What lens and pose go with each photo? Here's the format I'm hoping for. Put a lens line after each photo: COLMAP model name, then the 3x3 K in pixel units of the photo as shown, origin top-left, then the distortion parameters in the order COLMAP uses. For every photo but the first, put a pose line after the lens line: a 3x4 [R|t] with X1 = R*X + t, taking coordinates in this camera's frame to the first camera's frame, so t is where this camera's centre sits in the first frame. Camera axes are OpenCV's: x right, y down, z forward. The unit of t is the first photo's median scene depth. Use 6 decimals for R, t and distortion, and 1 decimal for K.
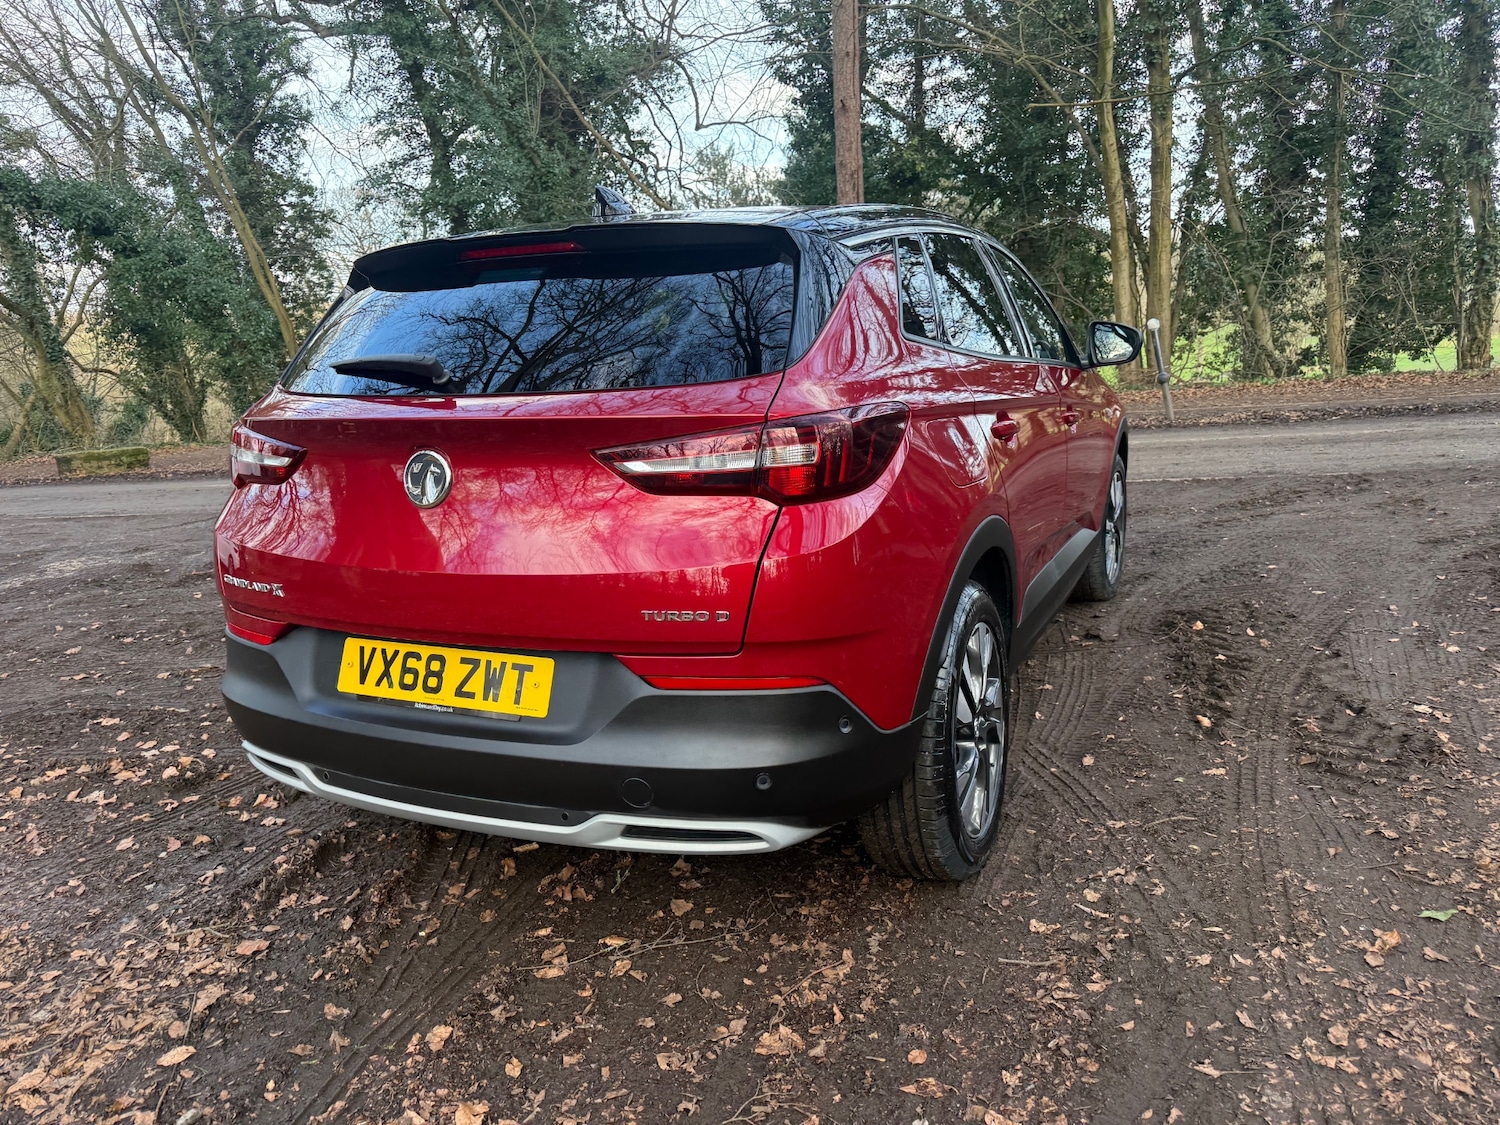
lens RADIAL K [[1049.2, 0, 748.1], [0, 1049.2, 569.5], [0, 0, 1]] dist [0.021373, -0.024296]
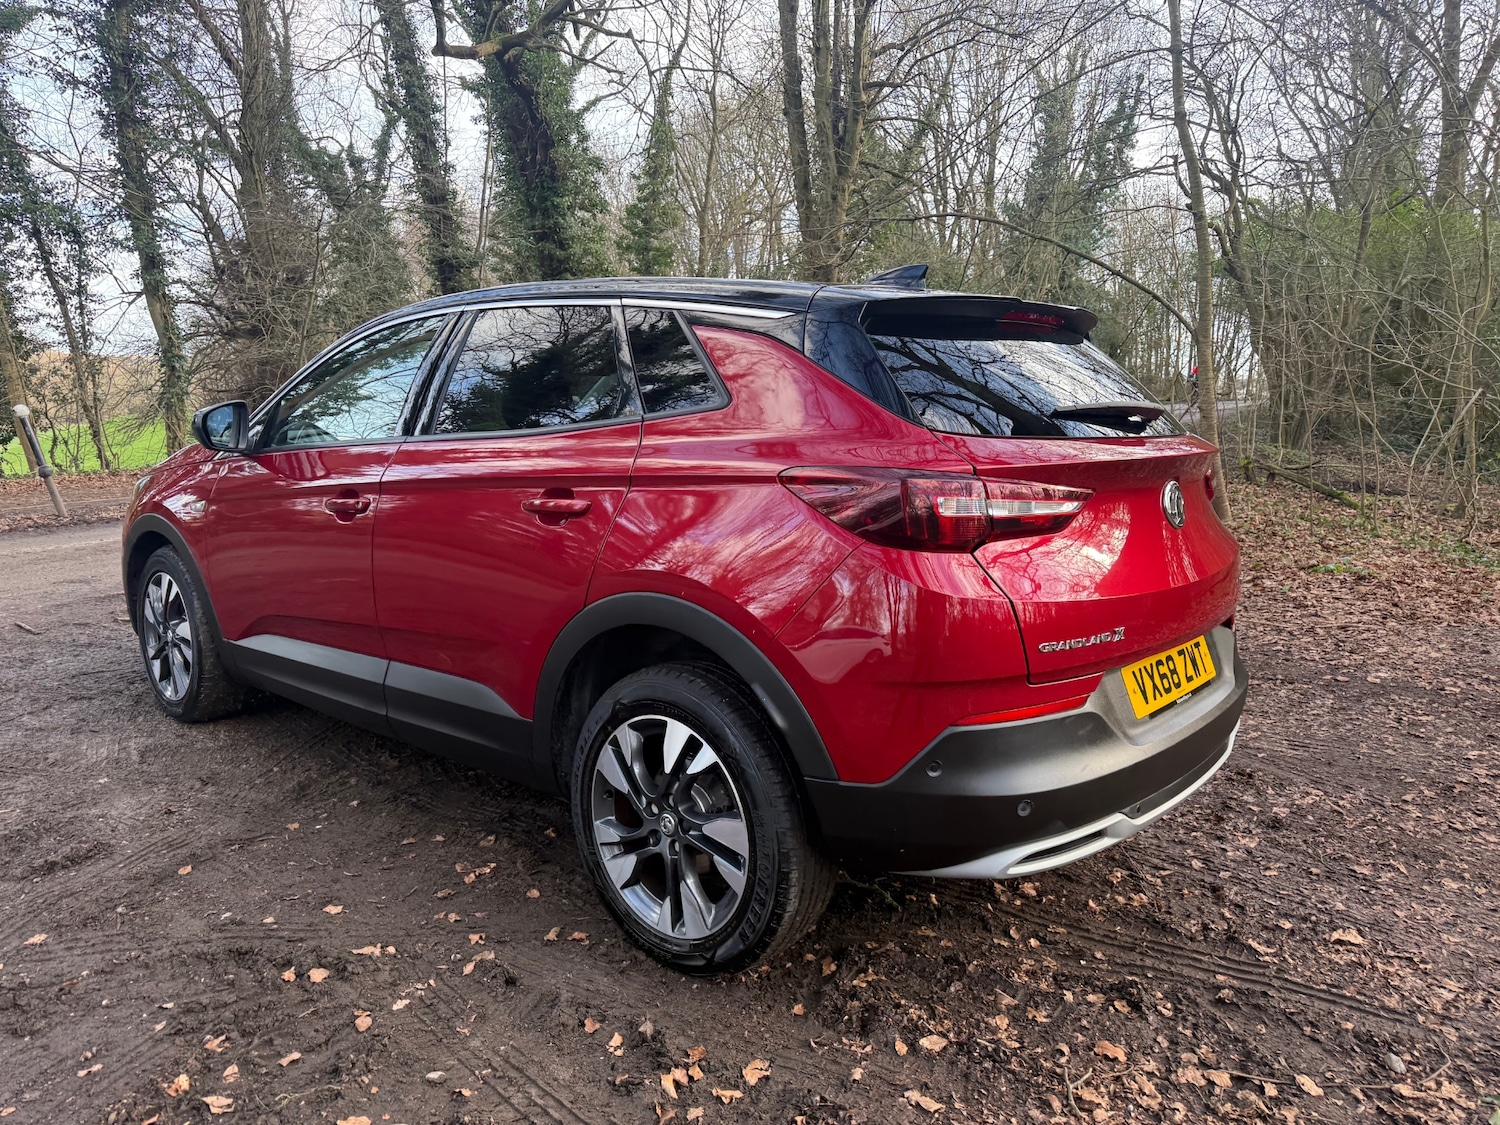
lens RADIAL K [[1054.9, 0, 743.3], [0, 1054.9, 544.5], [0, 0, 1]] dist [0.034244, -0.037483]
pose [[0.314213, -0.084436, 0.945590, -1.283264], [0.189023, 0.981658, 0.024846, -0.131758], [-0.930344, 0.170931, 0.324410, 0.858400]]
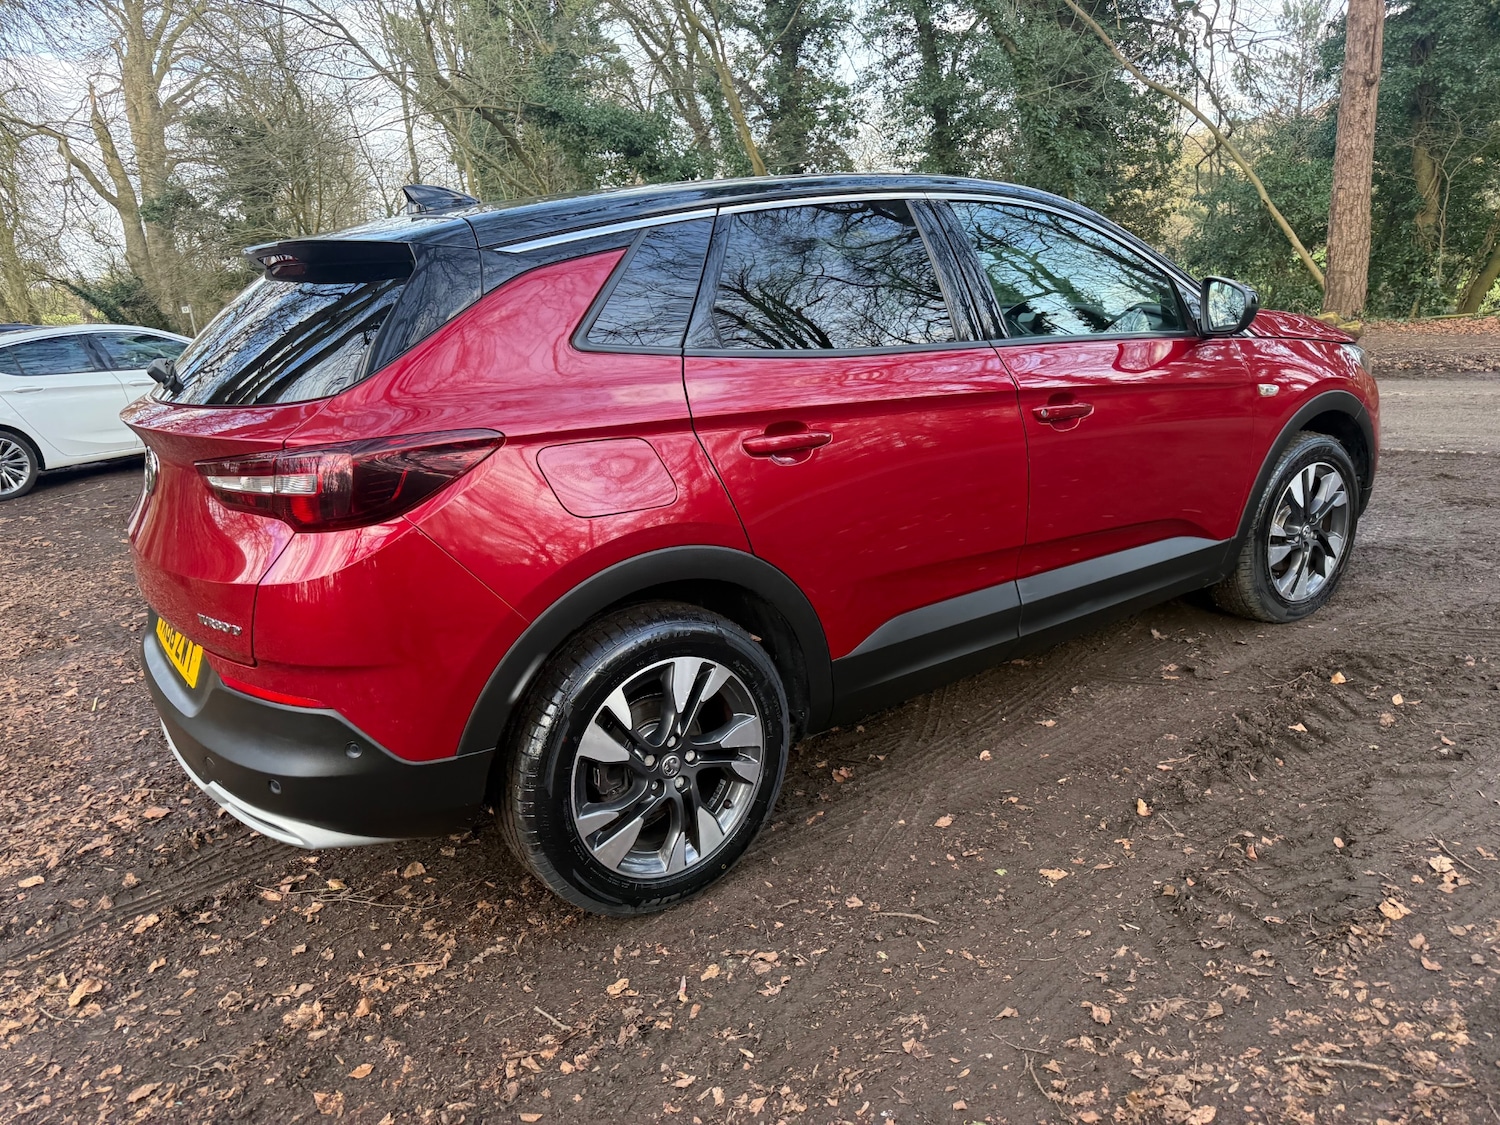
lens RADIAL K [[1054.7, 0, 751.6], [0, 1054.7, 575.2], [0, 0, 1]] dist [0.007054, -0.009083]
pose [[0.875637, 0.128569, -0.465542, 0.681399], [-0.080507, 0.989286, 0.121785, -0.135701], [0.476212, -0.069160, 0.876606, 0.218845]]
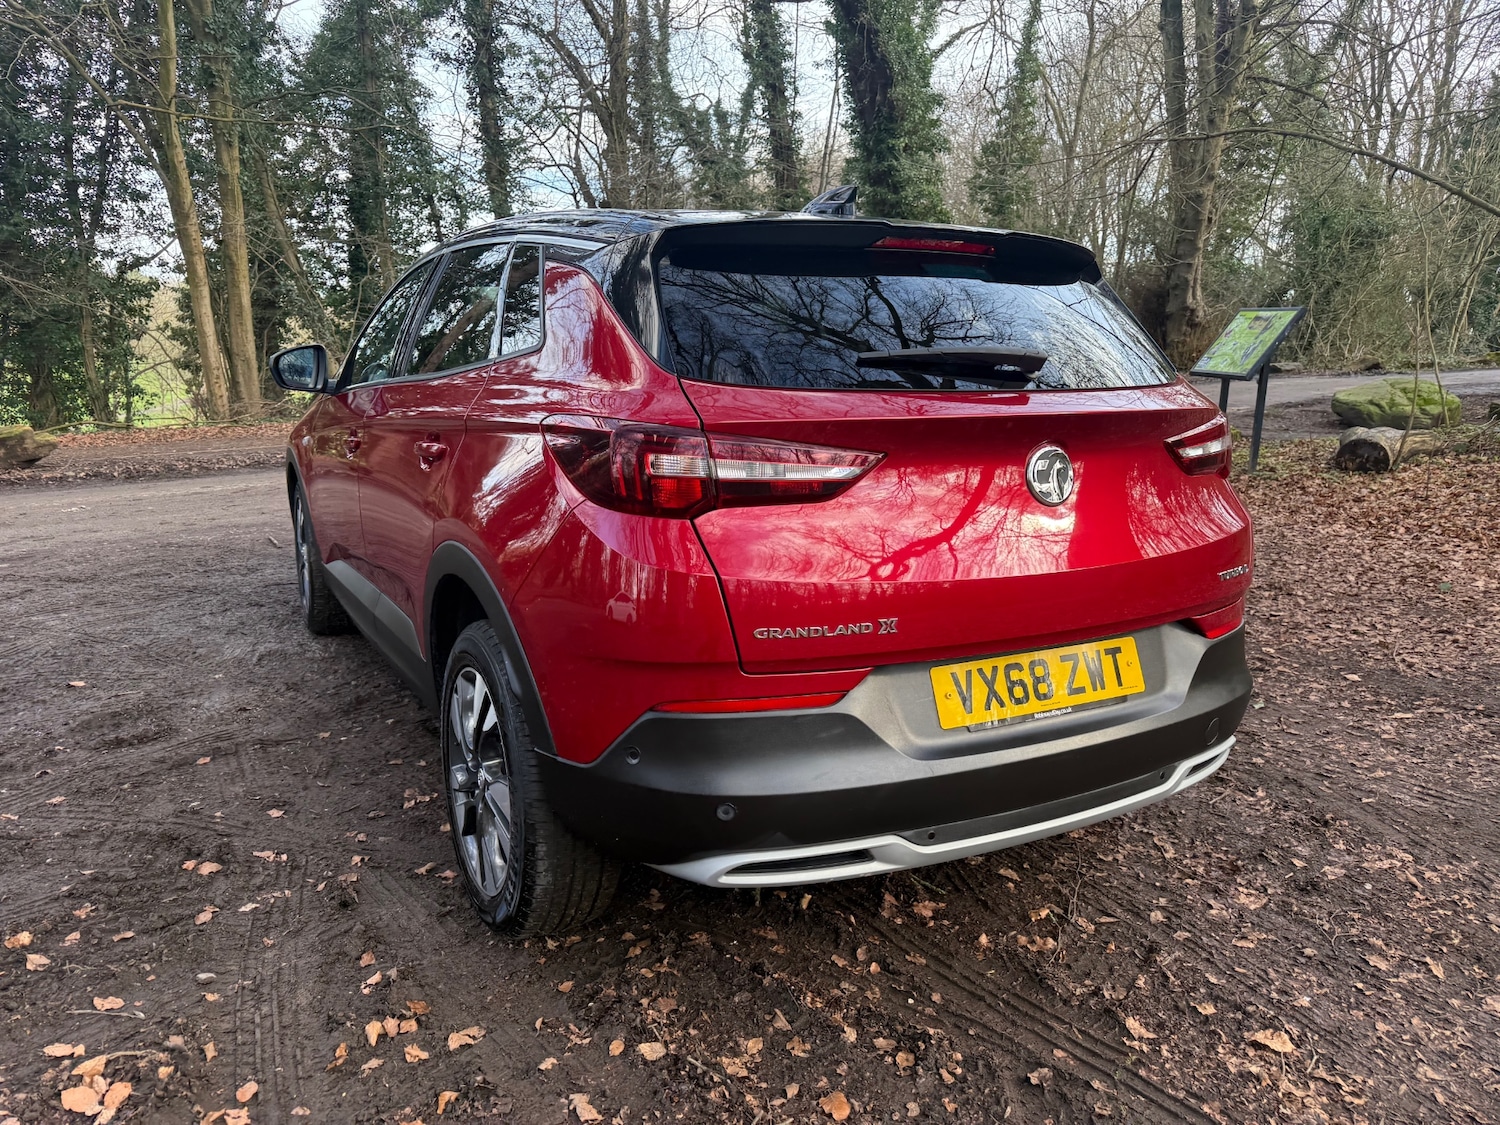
lens RADIAL K [[1067.4, 0, 748.6], [0, 1067.4, 551.8], [0, 0, 1]] dist [0.008208, -0.002464]
pose [[0.616065, -0.100144, 0.781303, -1.001321], [0.136294, 0.990477, 0.019485, -0.058906], [-0.775814, 0.094483, 0.623847, 0.486384]]
